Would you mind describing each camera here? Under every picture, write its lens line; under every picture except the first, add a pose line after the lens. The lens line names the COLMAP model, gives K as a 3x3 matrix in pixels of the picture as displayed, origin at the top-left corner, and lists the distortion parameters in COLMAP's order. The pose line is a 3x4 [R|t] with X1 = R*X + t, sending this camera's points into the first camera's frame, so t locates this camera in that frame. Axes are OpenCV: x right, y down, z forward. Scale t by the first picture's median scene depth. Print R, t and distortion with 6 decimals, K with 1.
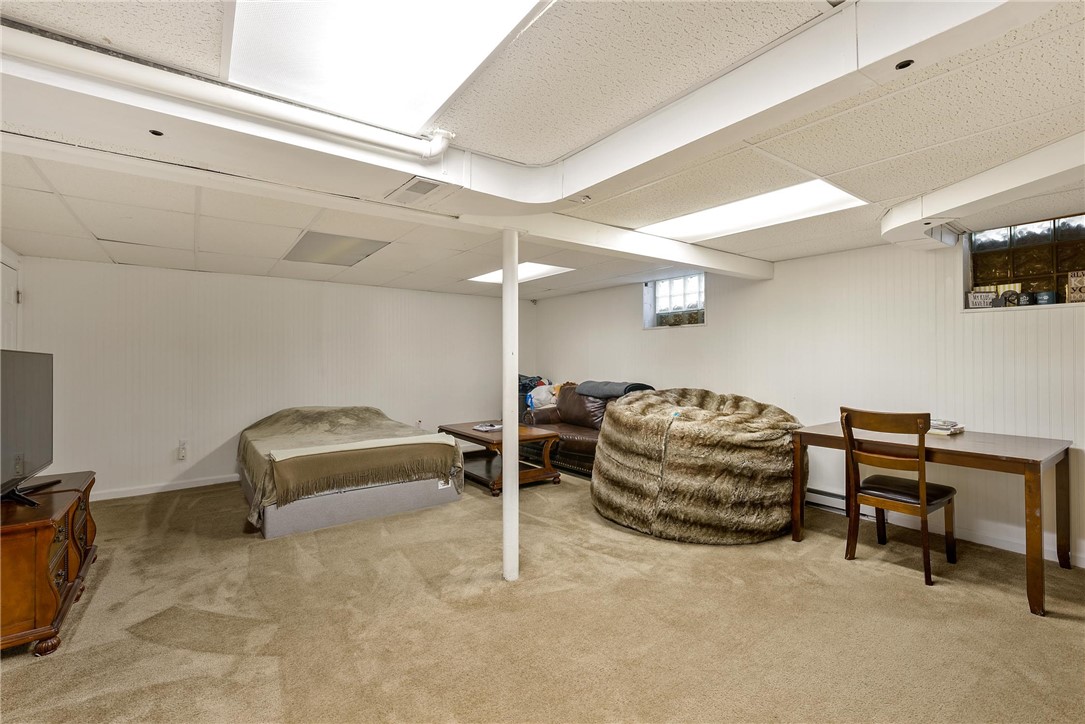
lens RADIAL K [[475.0, 0, 540.8], [0, 475.0, 353.9], [0, 0, 1]] dist [-0.011362, 0.001957]
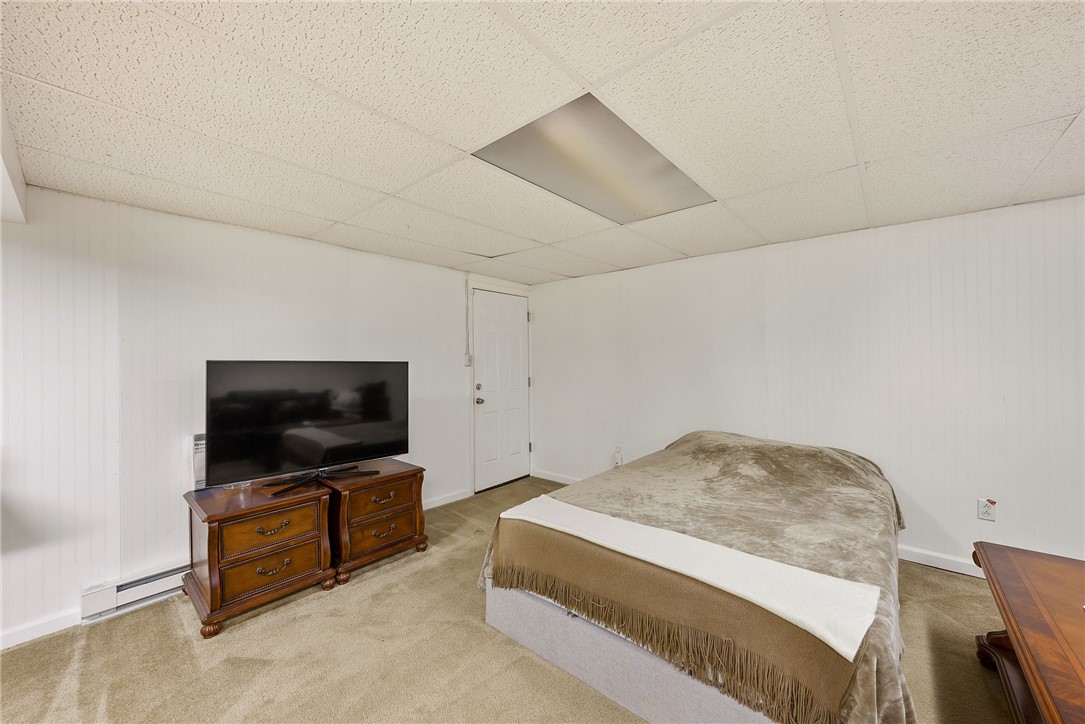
lens RADIAL K [[401.9, 0, 538.1], [0, 401.9, 361.3], [0, 0, 1]] dist [-0.005459, 0.000002]
pose [[0.227924, 0.002151, -0.973677, 0.022113], [0.017982, 0.999818, 0.006419, -0.000956], [0.973513, -0.018972, 0.227844, 1.041137]]
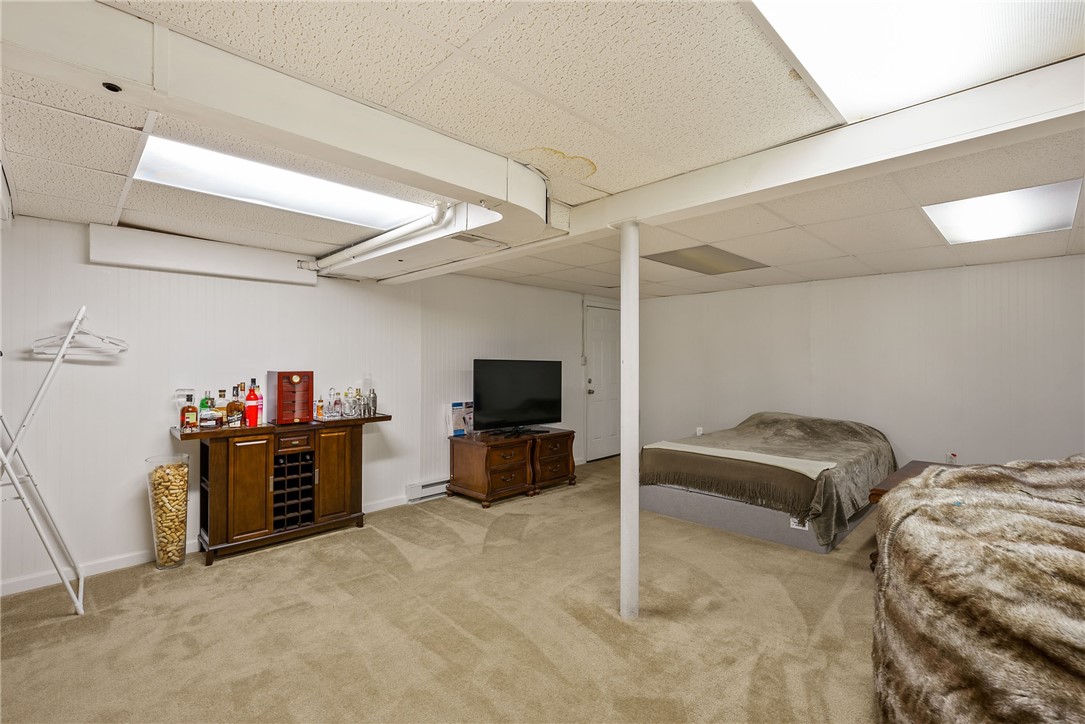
lens RADIAL K [[475.0, 0, 543.5], [0, 475.0, 360.8], [0, 0, 1]] dist [-0.011362, 0.001957]
pose [[0.157808, -0.000282, -0.987470, 0.688486], [0.009977, 0.999949, 0.001308, -0.003314], [0.987419, -0.010059, 0.157803, 0.623725]]
